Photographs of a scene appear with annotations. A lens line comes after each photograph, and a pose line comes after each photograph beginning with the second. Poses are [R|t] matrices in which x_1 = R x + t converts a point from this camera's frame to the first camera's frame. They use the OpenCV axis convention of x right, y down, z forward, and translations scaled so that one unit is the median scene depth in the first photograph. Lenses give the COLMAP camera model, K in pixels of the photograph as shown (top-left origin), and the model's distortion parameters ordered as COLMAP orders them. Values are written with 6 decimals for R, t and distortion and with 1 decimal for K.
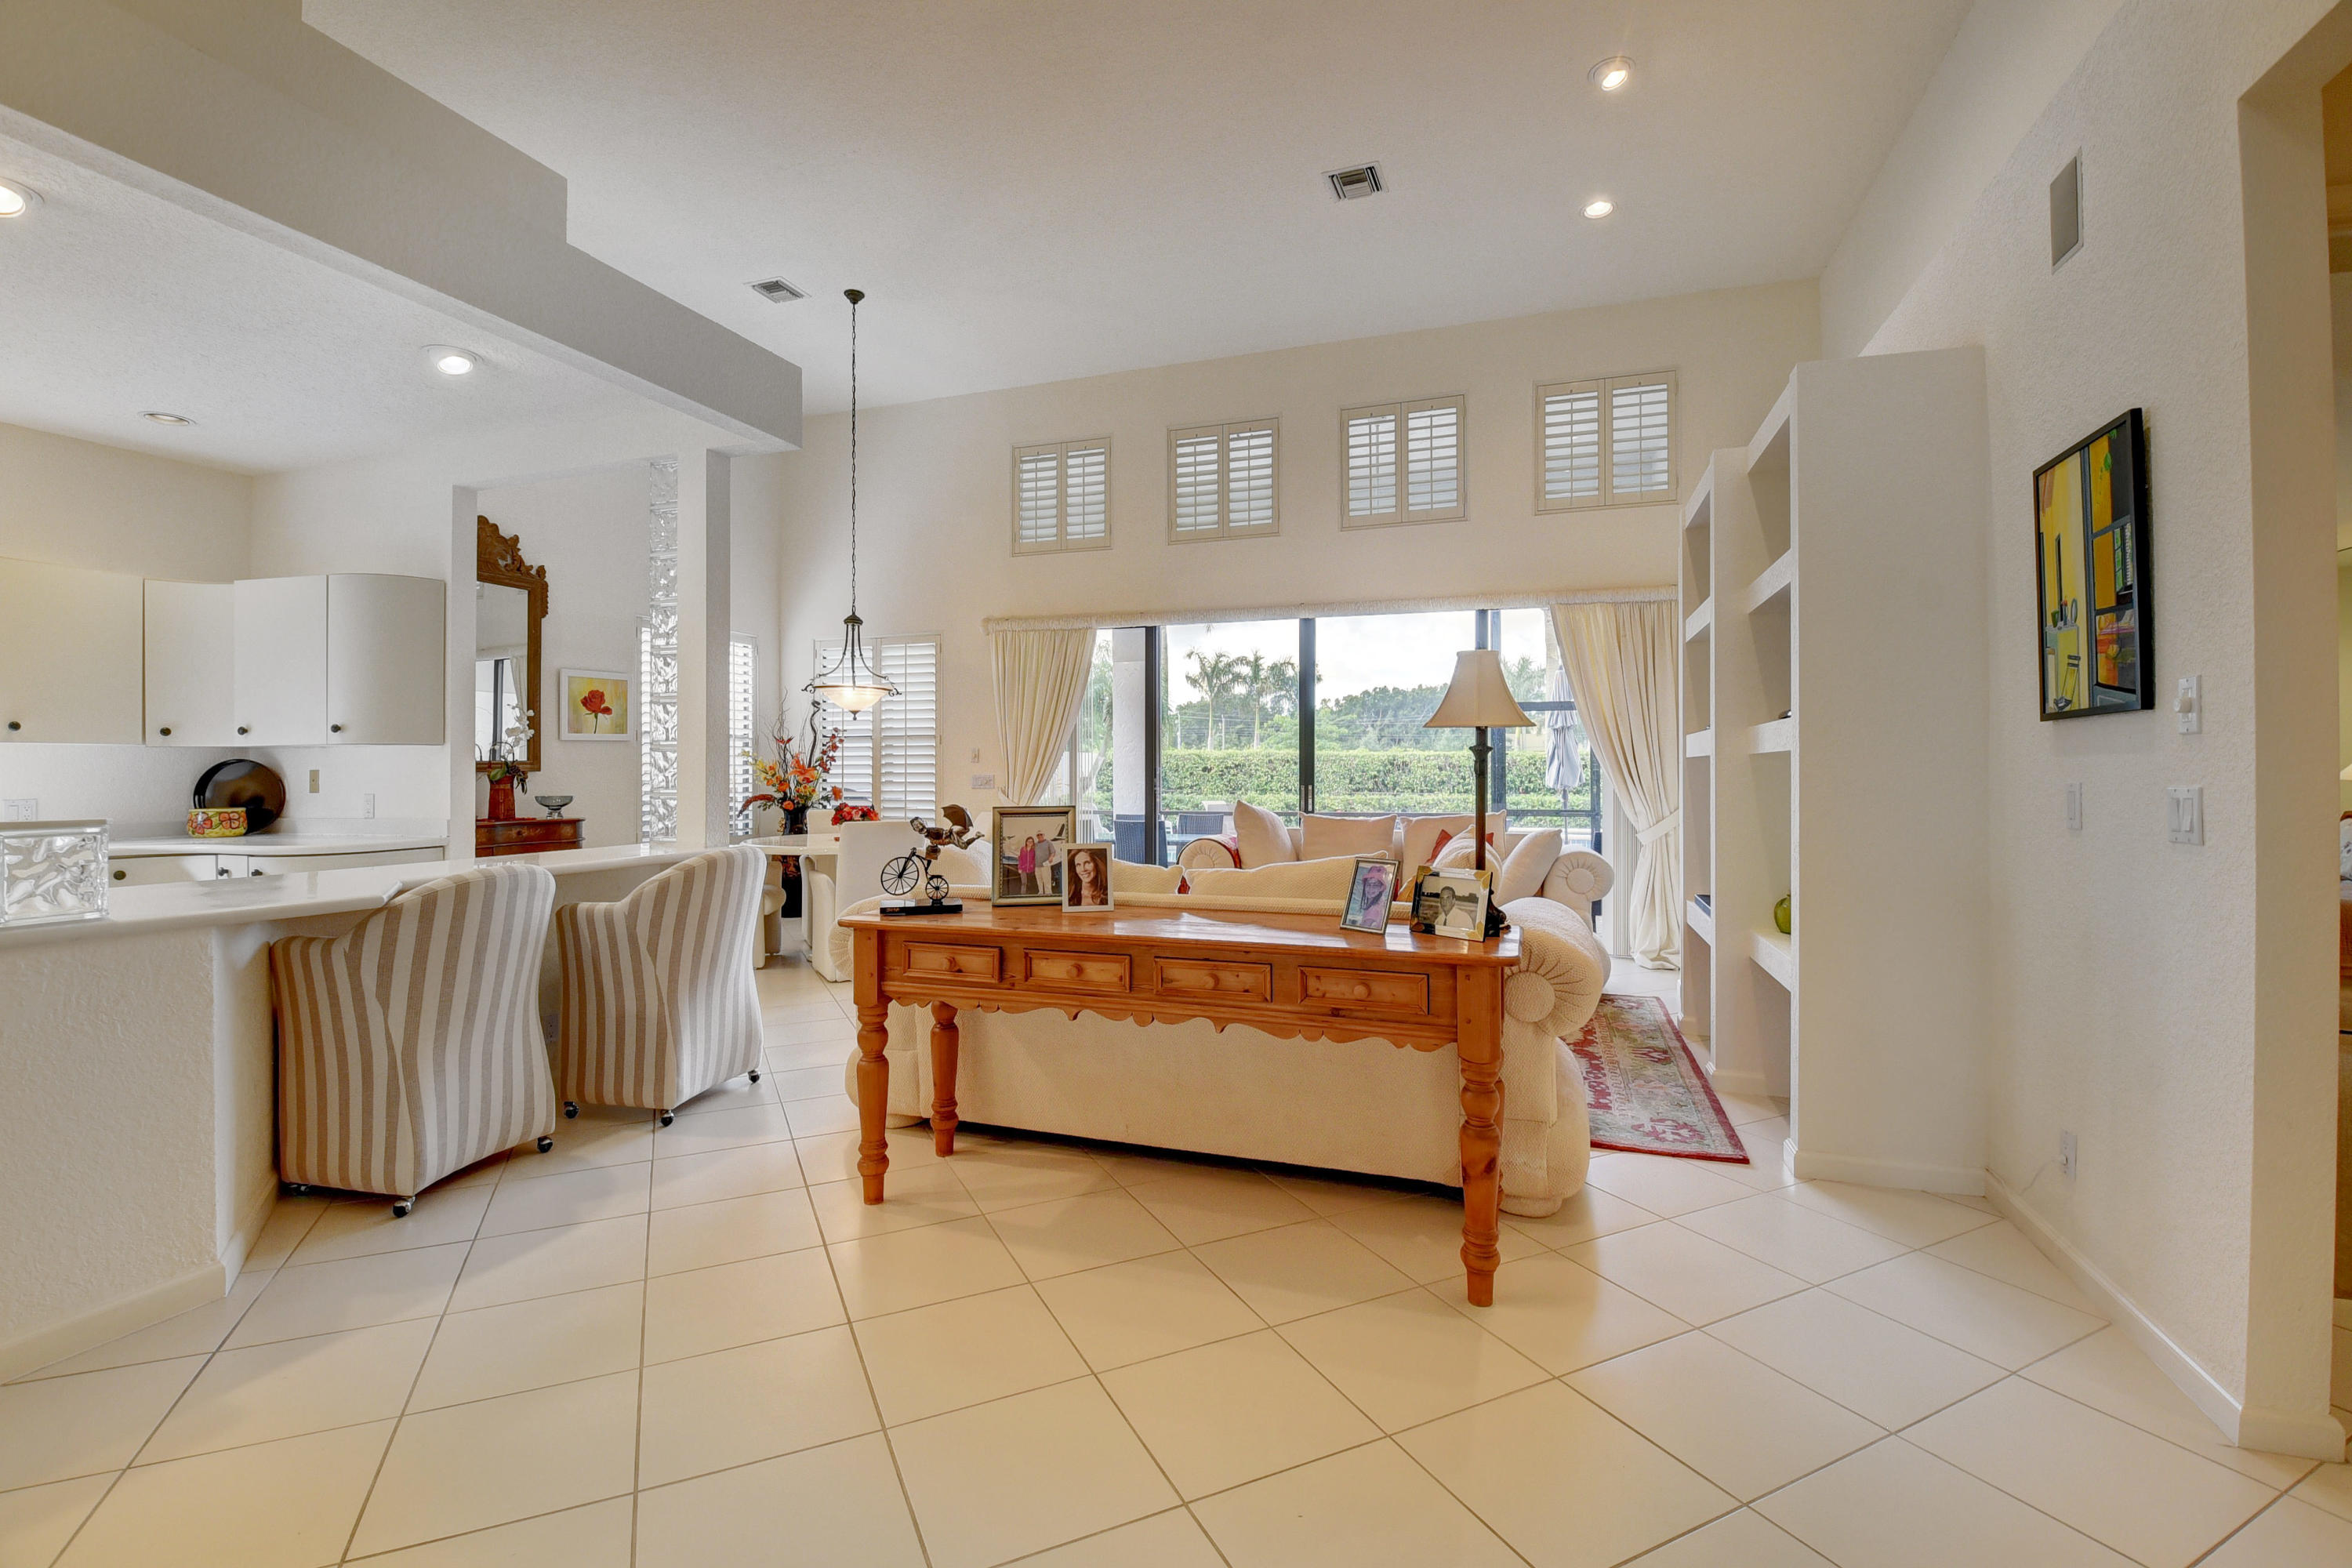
lens RADIAL K [[1025.4, 0, 1169.8], [0, 1025.4, 759.7], [0, 0, 1]] dist [0.002361, -0.015463]
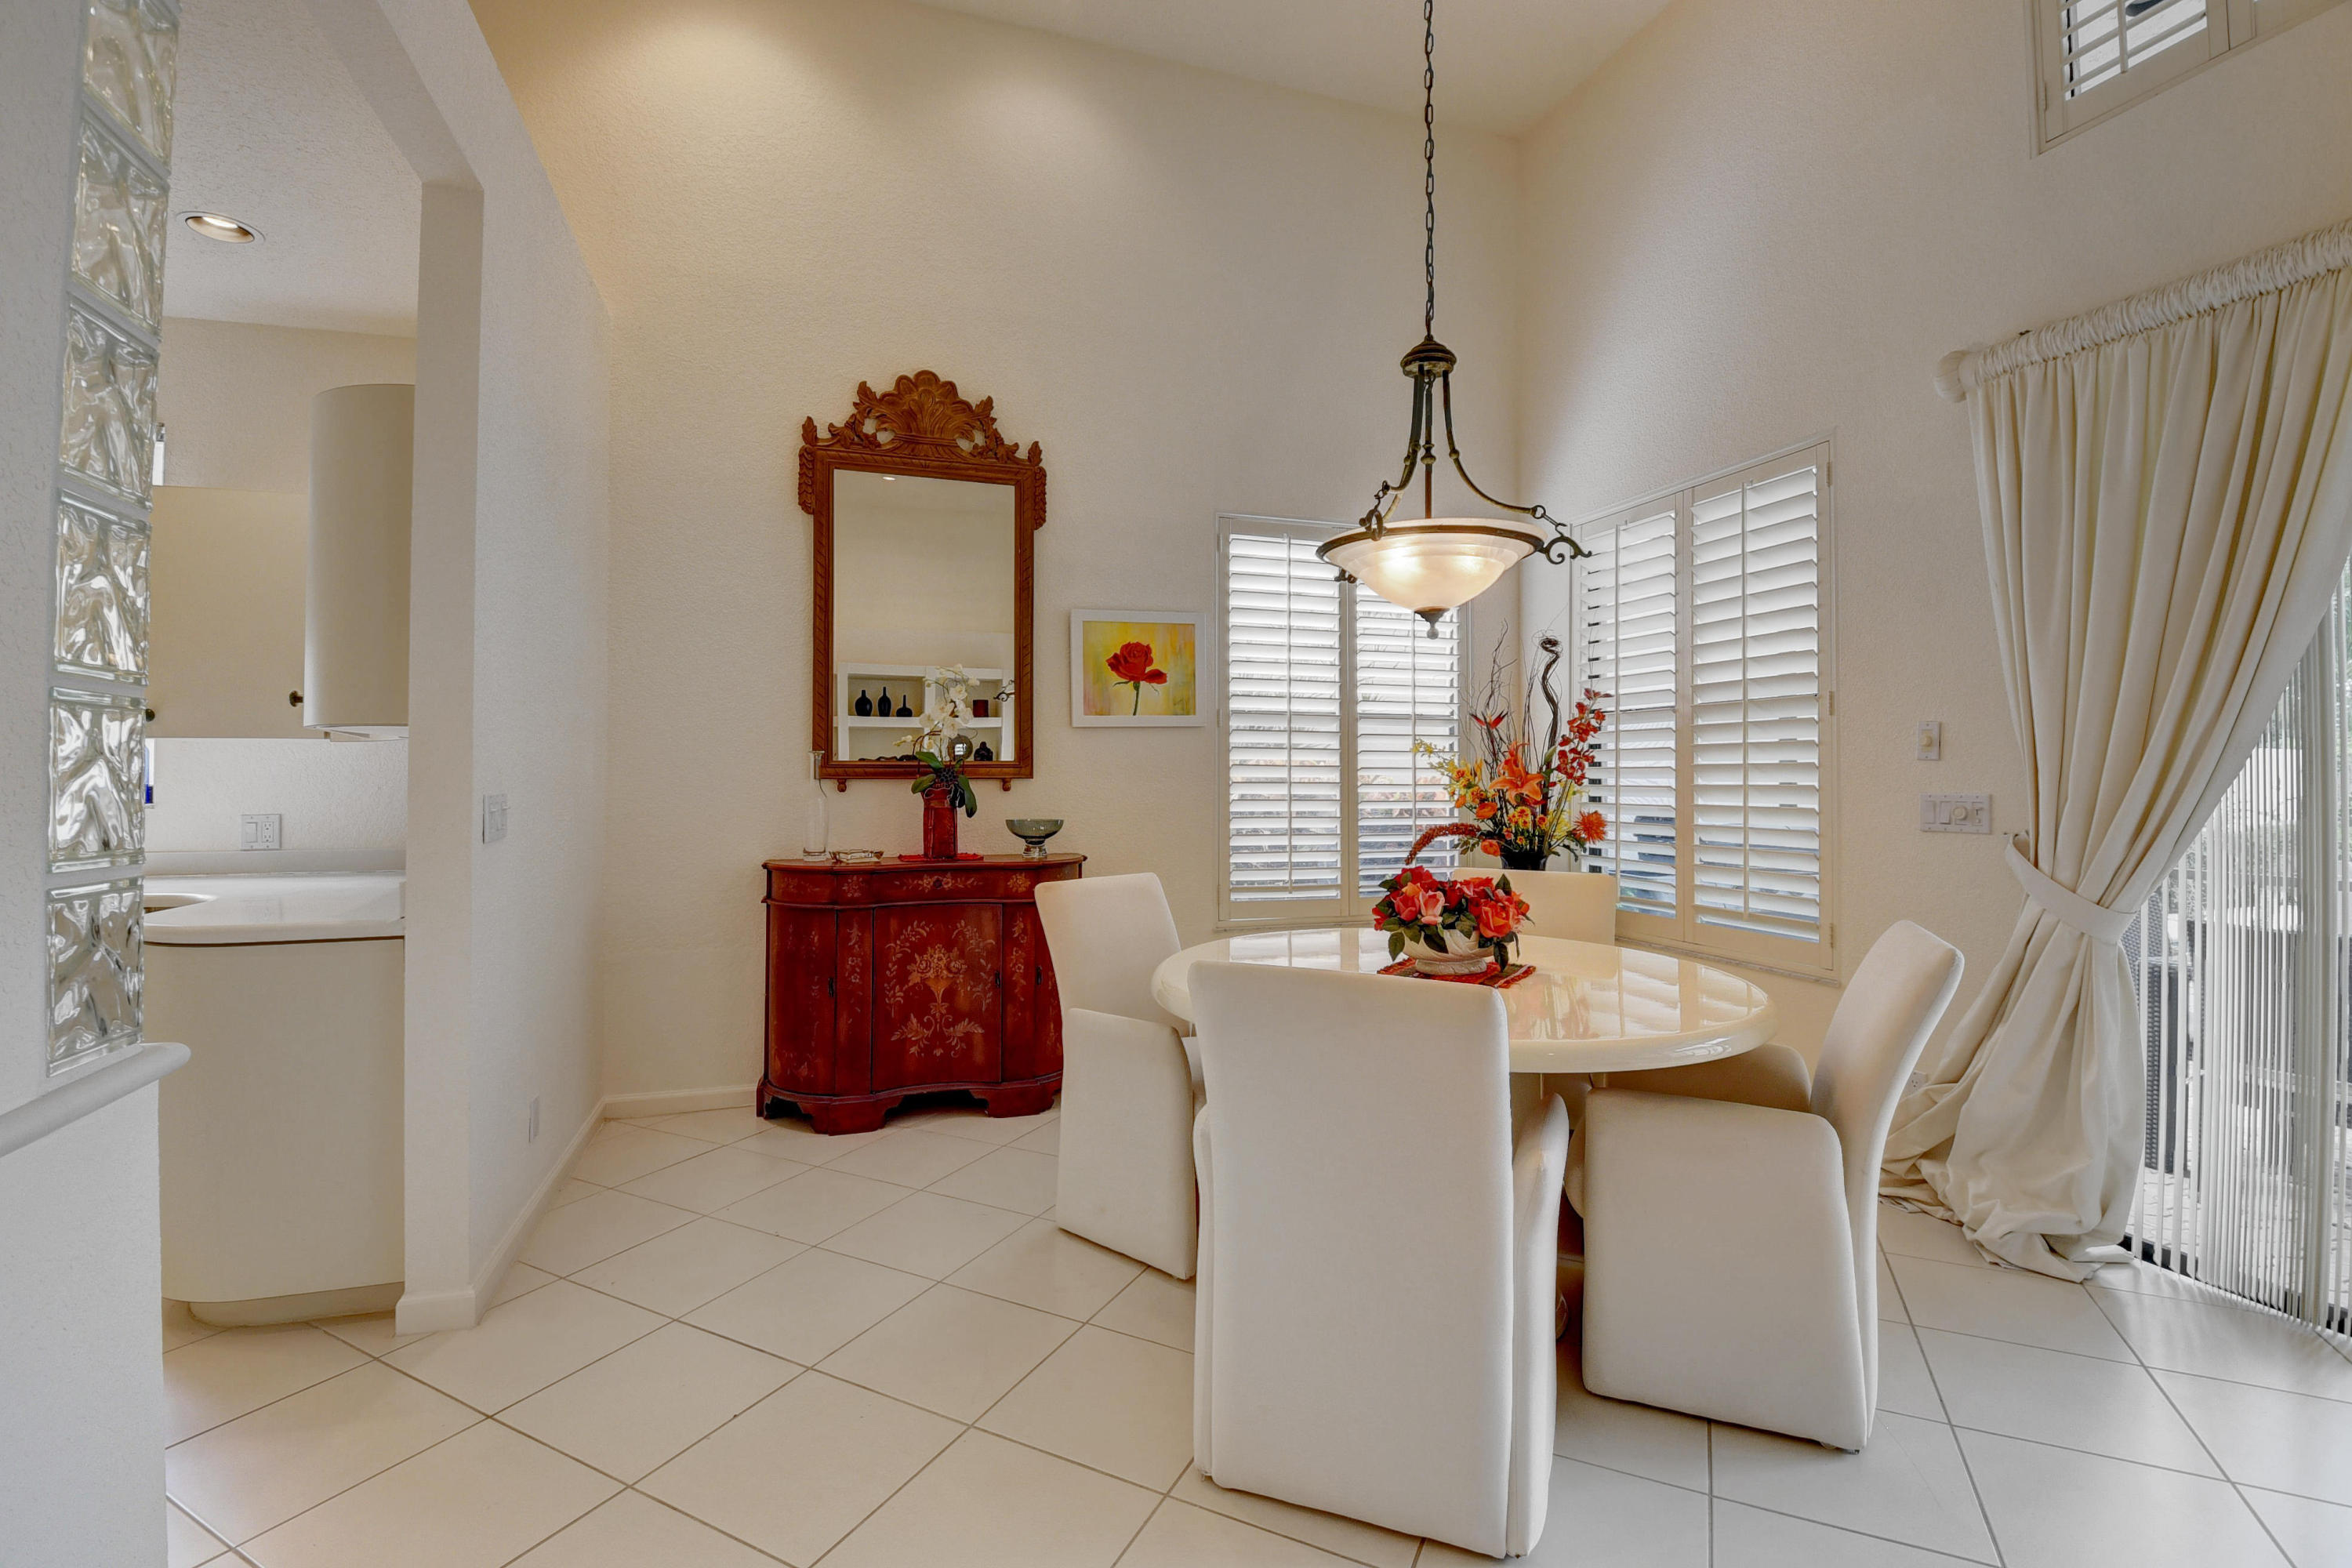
lens RADIAL K [[1025.4, 0, 1181.7], [0, 1025.4, 767.5], [0, 0, 1]] dist [0.002361, -0.015463]
pose [[0.601311, -0.001801, -0.799013, -0.100781], [0.006953, 0.999971, 0.002978, 0.004795], [0.798985, -0.007347, 0.601306, 0.987866]]
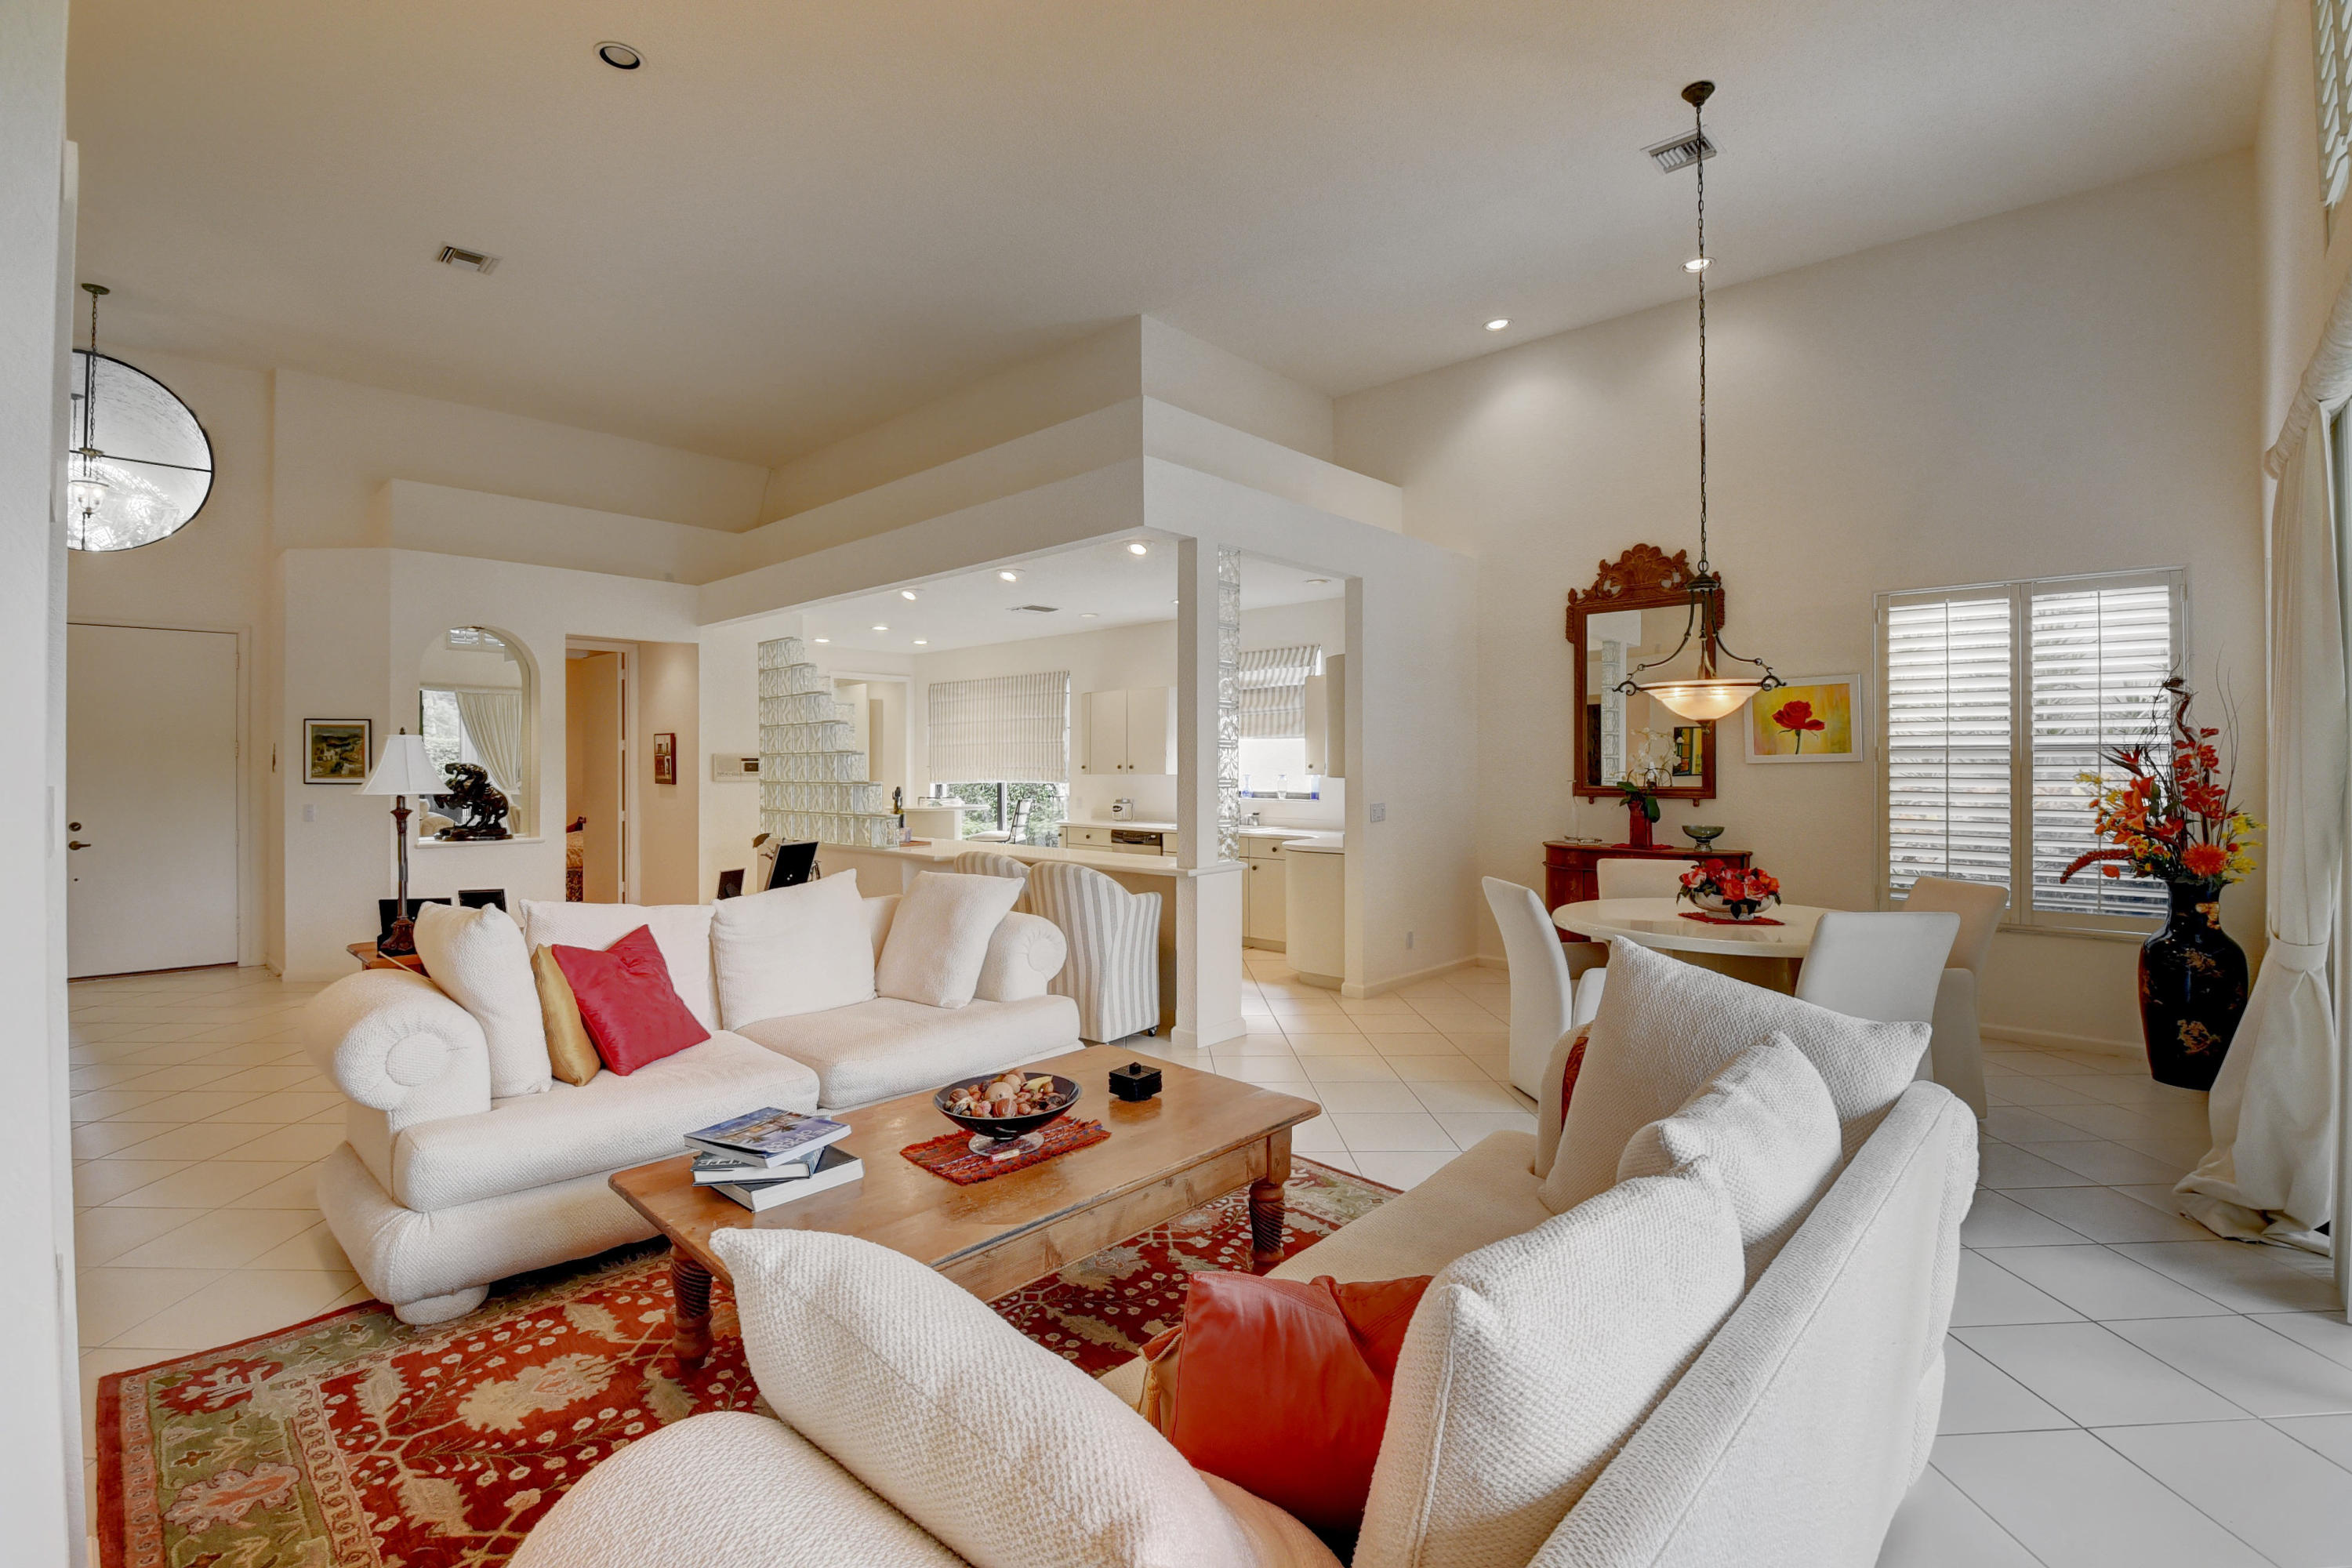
lens RADIAL K [[1025.4, 0, 1158.3], [0, 1025.4, 768.6], [0, 0, 1]] dist [0.002361, -0.015463]
pose [[-0.412902, 0.002561, -0.910772, 0.588856], [0.012841, 0.999913, -0.003010, -0.027103], [0.910685, -0.012938, -0.412899, 1.301728]]
